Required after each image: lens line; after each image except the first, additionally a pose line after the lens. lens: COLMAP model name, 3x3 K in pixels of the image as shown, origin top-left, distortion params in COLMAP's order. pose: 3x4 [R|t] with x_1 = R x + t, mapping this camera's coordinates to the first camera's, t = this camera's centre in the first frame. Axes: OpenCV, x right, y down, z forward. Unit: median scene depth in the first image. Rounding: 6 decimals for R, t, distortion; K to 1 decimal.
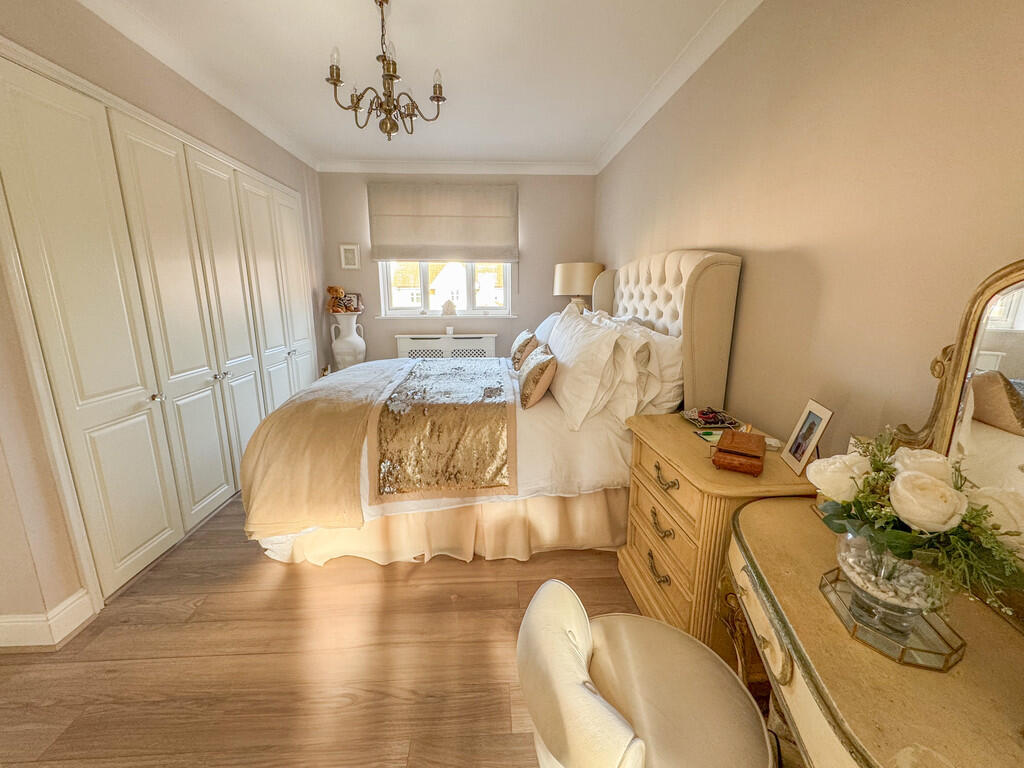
lens RADIAL K [[410.1, 0, 512.0], [0, 410.1, 384.0], [0, 0, 1]] dist [-0.000358, -0.000001]
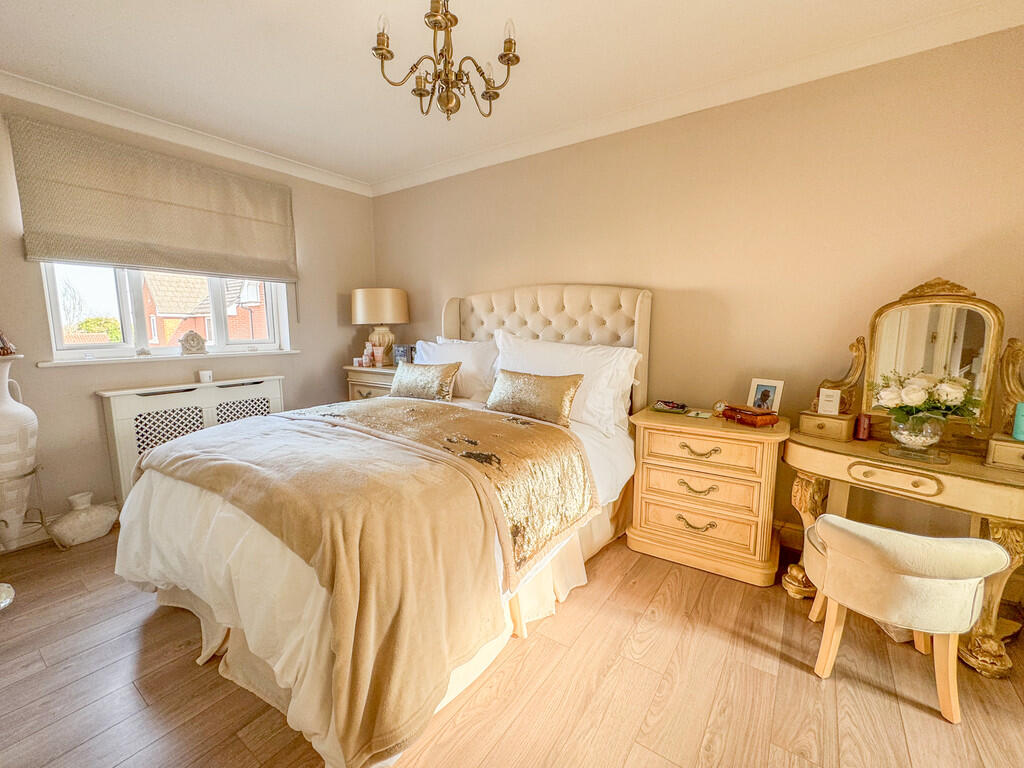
lens RADIAL K [[428.6, 0, 512.0], [0, 428.6, 384.0], [0, 0, 1]] dist [-0.000812, 0.000058]
pose [[0.630776, -0.103523, 0.769028, -0.394423], [0.171247, 0.985197, -0.007839, -0.029970], [-0.756833, 0.136639, 0.639167, 0.196663]]
